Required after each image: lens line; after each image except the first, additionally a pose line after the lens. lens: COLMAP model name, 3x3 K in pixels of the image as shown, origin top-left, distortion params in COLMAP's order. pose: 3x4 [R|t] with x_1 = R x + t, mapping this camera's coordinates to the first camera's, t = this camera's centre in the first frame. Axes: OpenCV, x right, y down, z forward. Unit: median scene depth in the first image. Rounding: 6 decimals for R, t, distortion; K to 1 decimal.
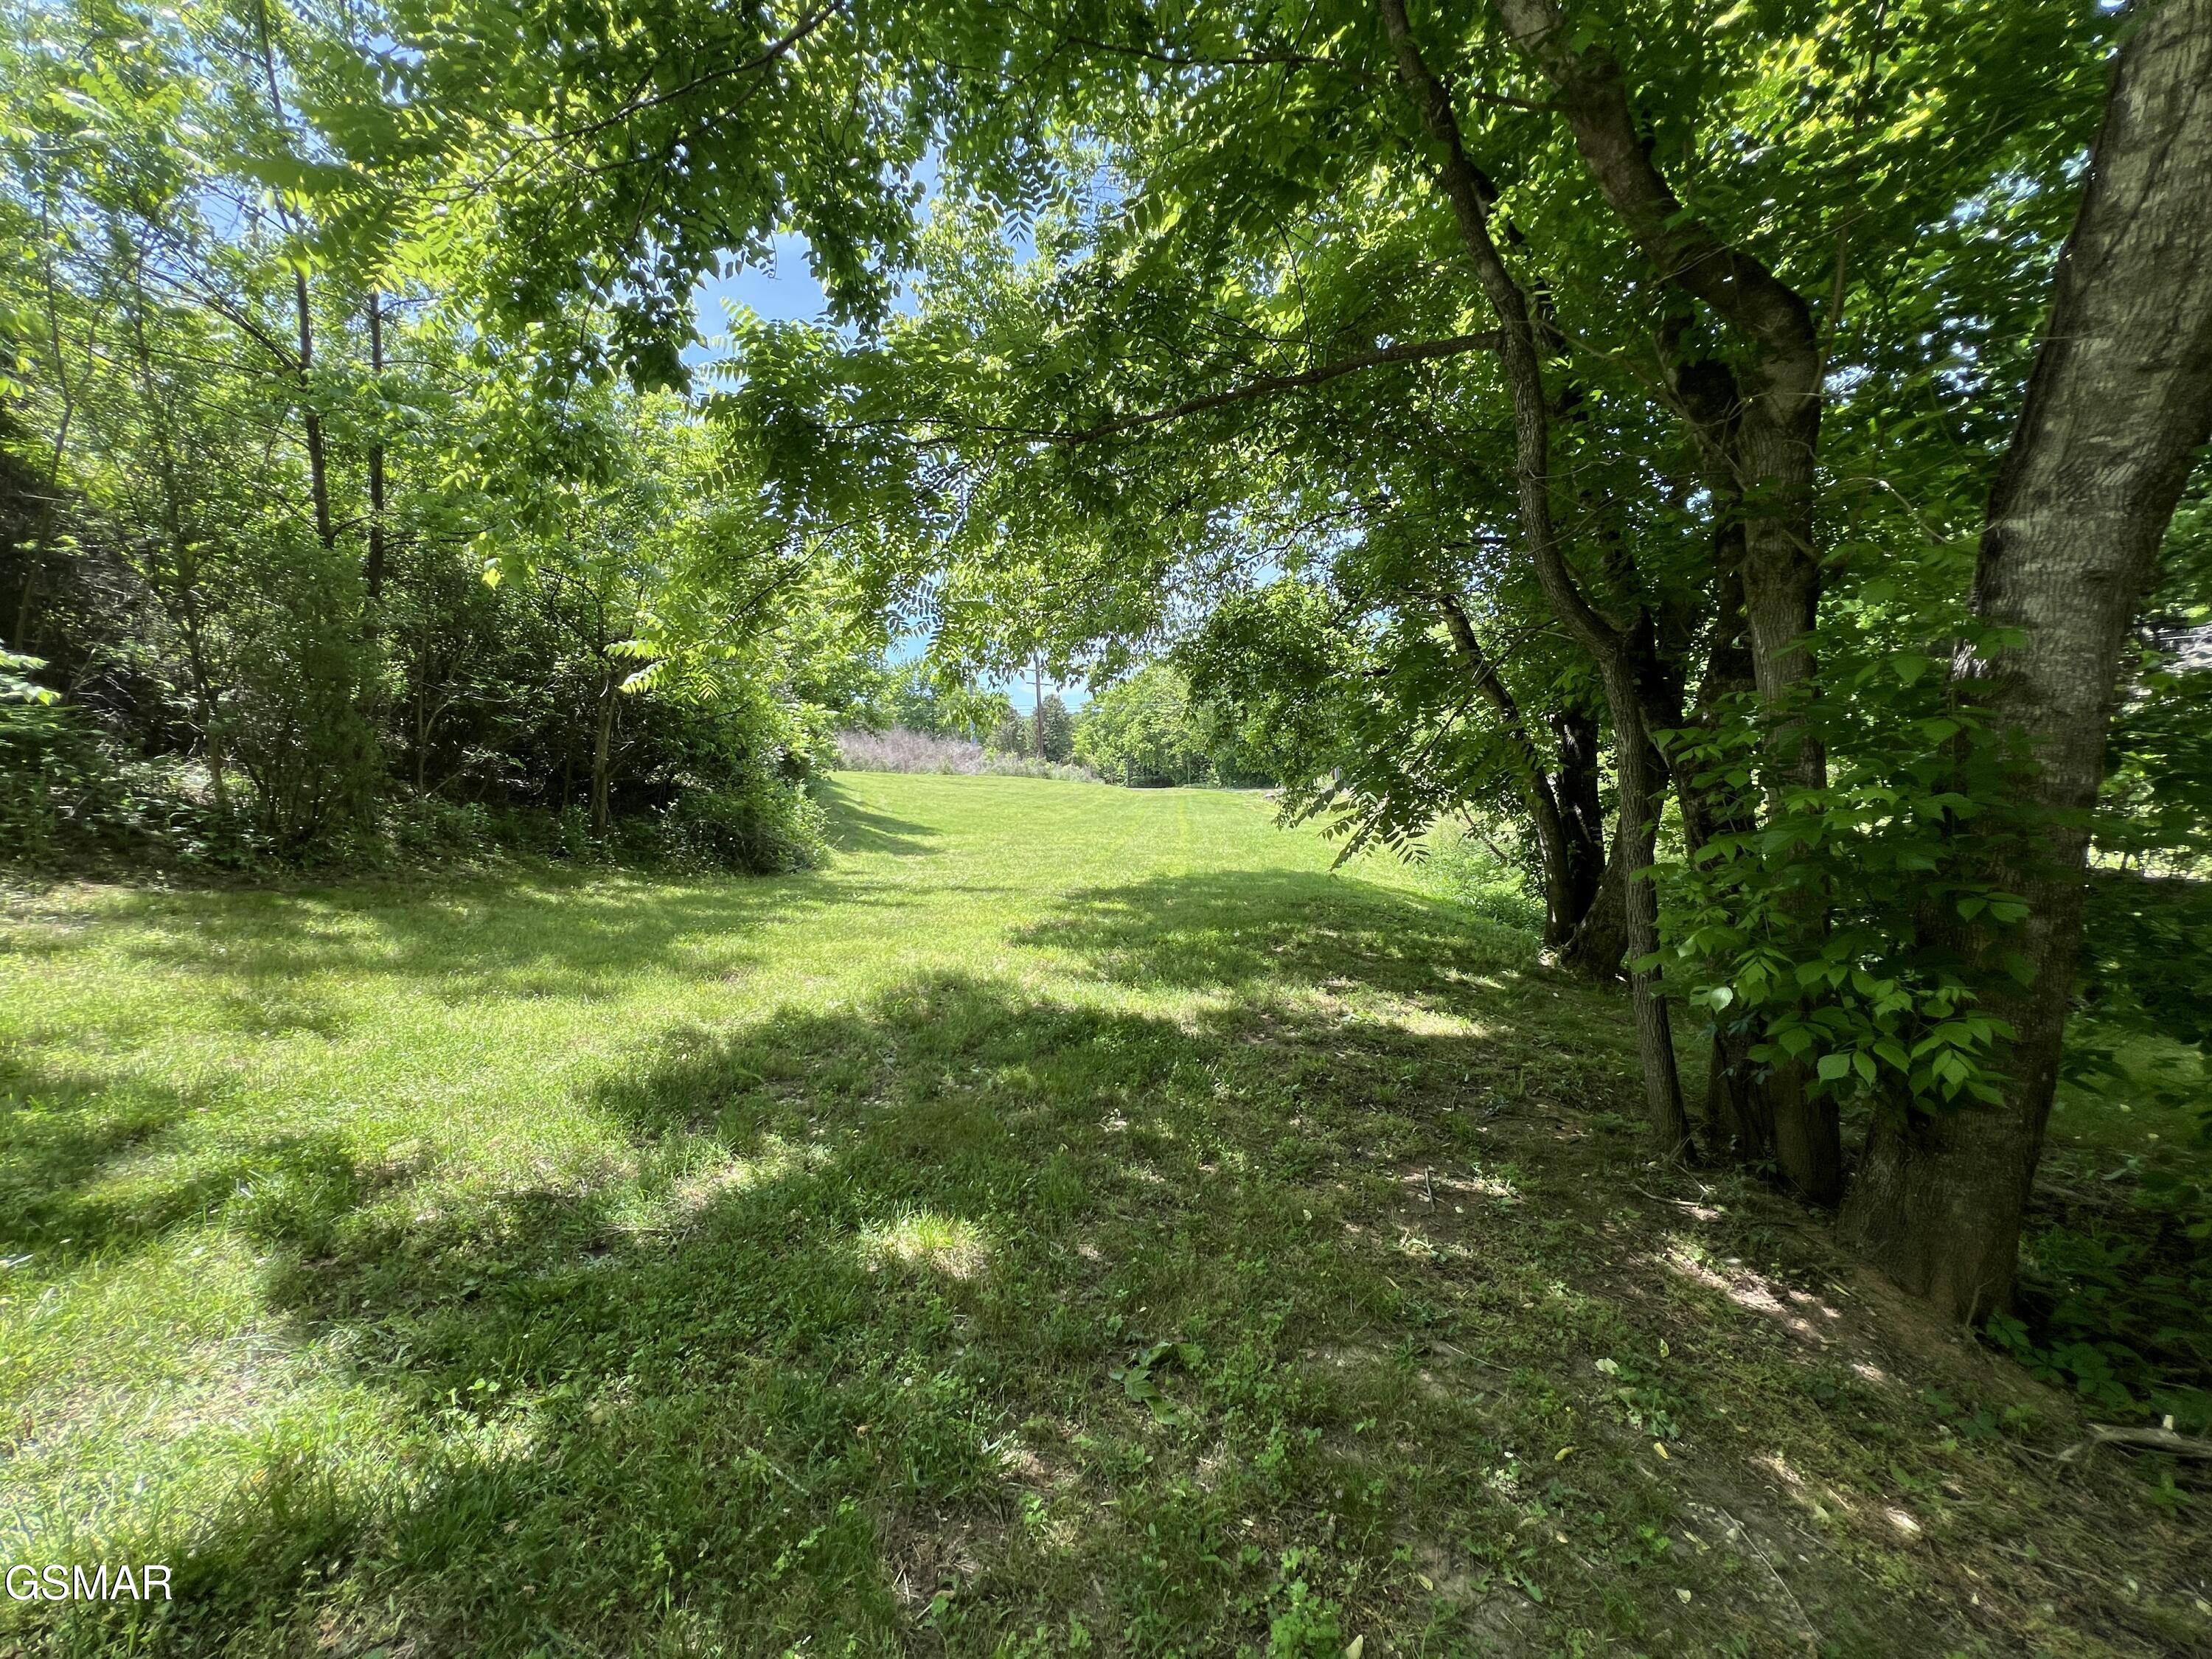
lens RADIAL K [[888.8, 0, 1106.6], [0, 888.8, 832.2], [0, 0, 1]] dist [-0.005002, 0.000139]
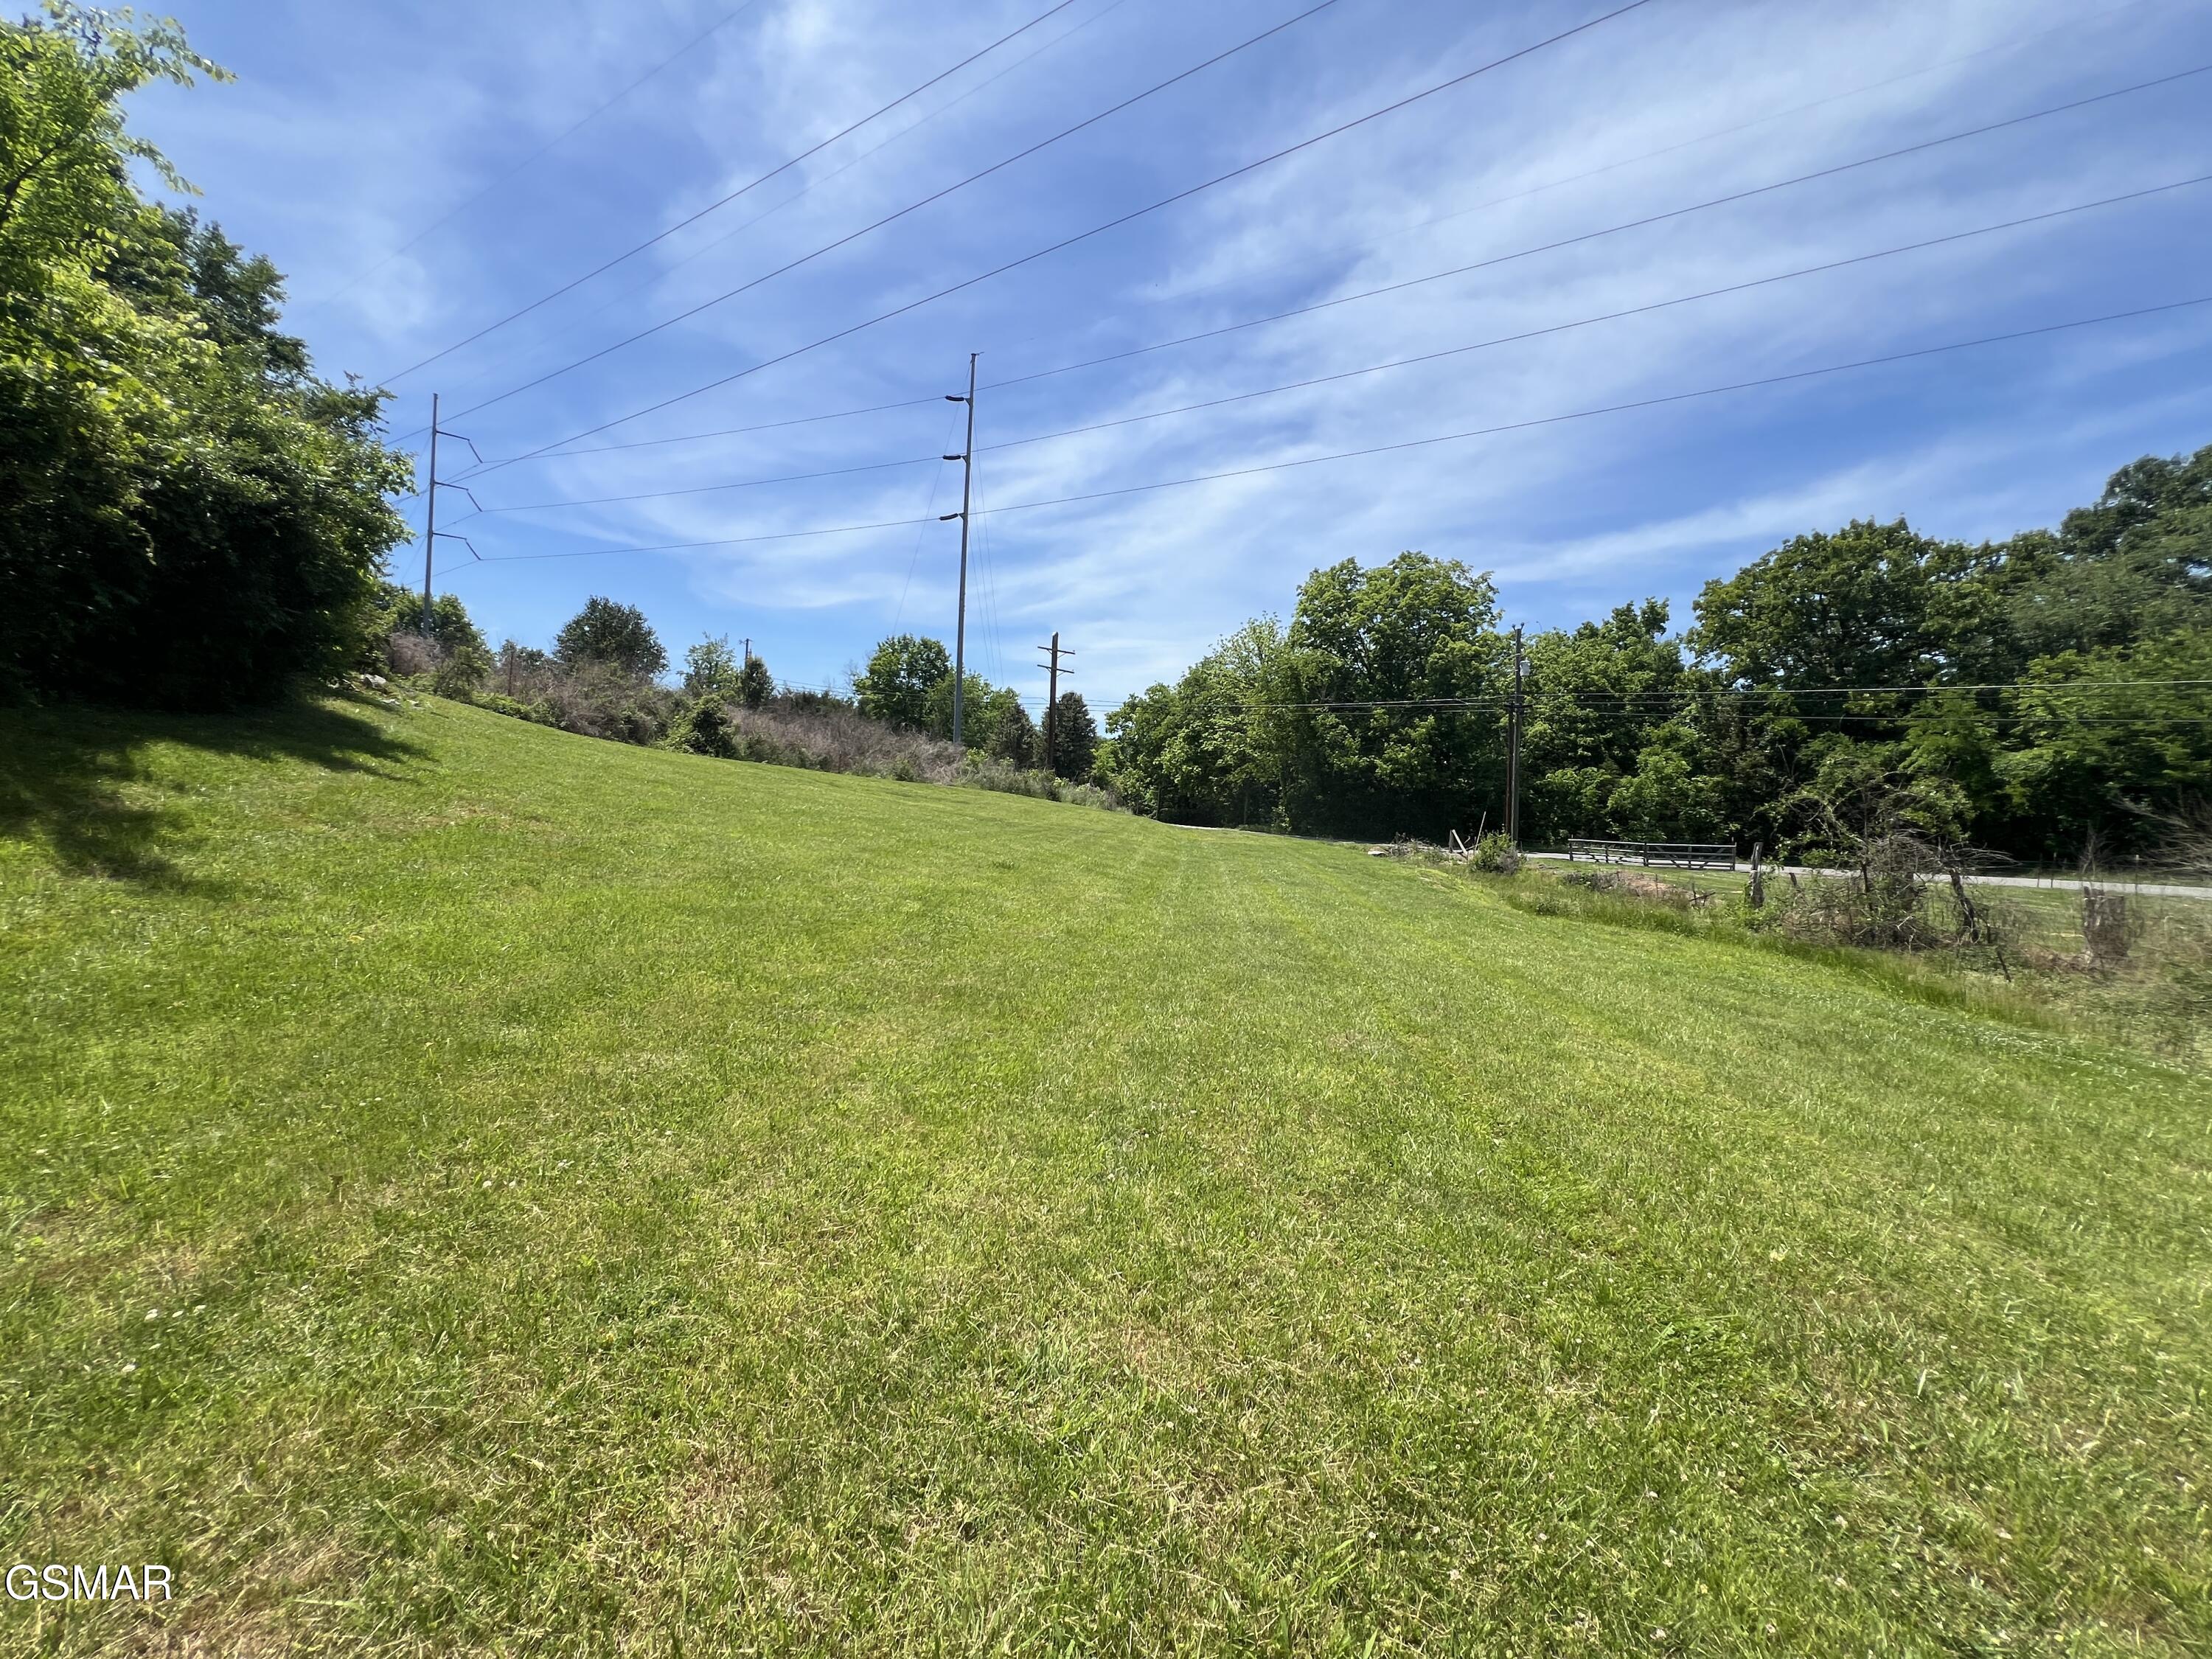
lens RADIAL K [[888.8, 0, 1107.1], [0, 888.8, 827.9], [0, 0, 1]] dist [-0.005002, 0.000139]
pose [[0.996224, 0.086307, -0.009403, -0.015087], [-0.086601, 0.995536, -0.037531, -0.013954], [0.006122, 0.038203, 0.999251, 0.262436]]
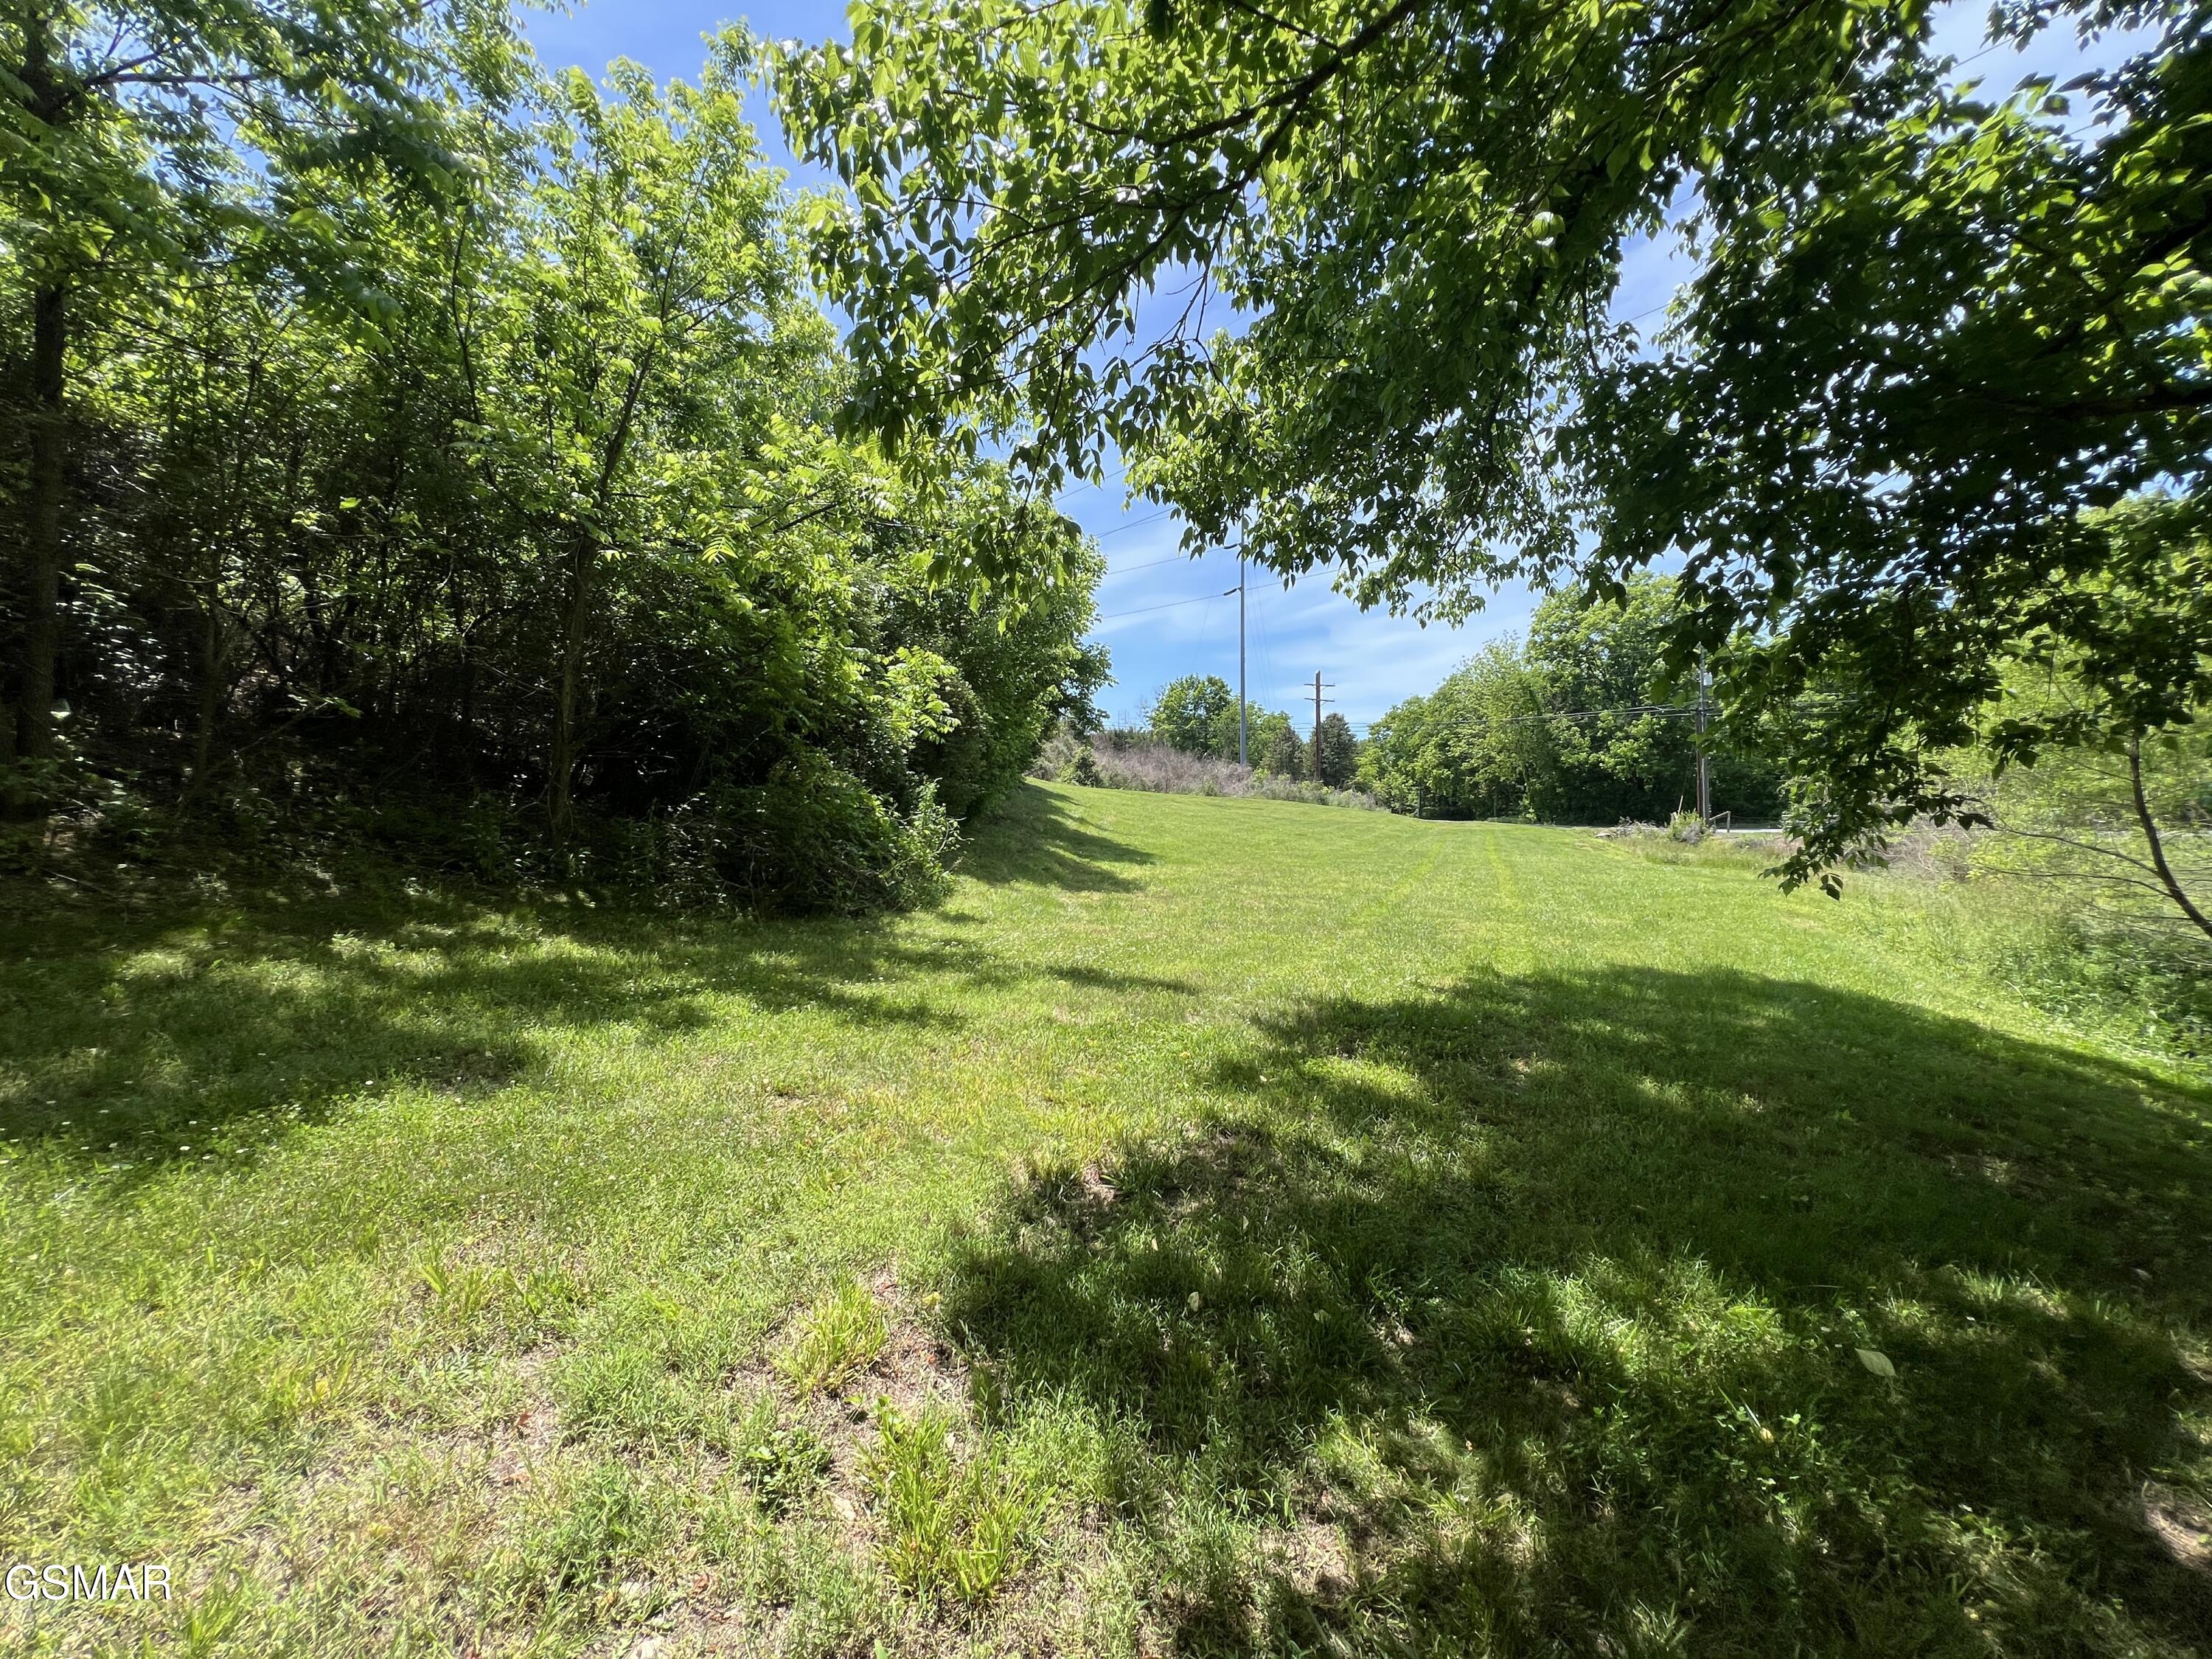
lens RADIAL K [[888.8, 0, 1112.4], [0, 888.8, 831.5], [0, 0, 1]] dist [-0.005002, 0.000139]
pose [[0.952438, 0.042454, -0.301760, 0.001386], [-0.051878, 0.998382, -0.023280, -0.001406], [0.300284, 0.037828, 0.953100, 0.076089]]
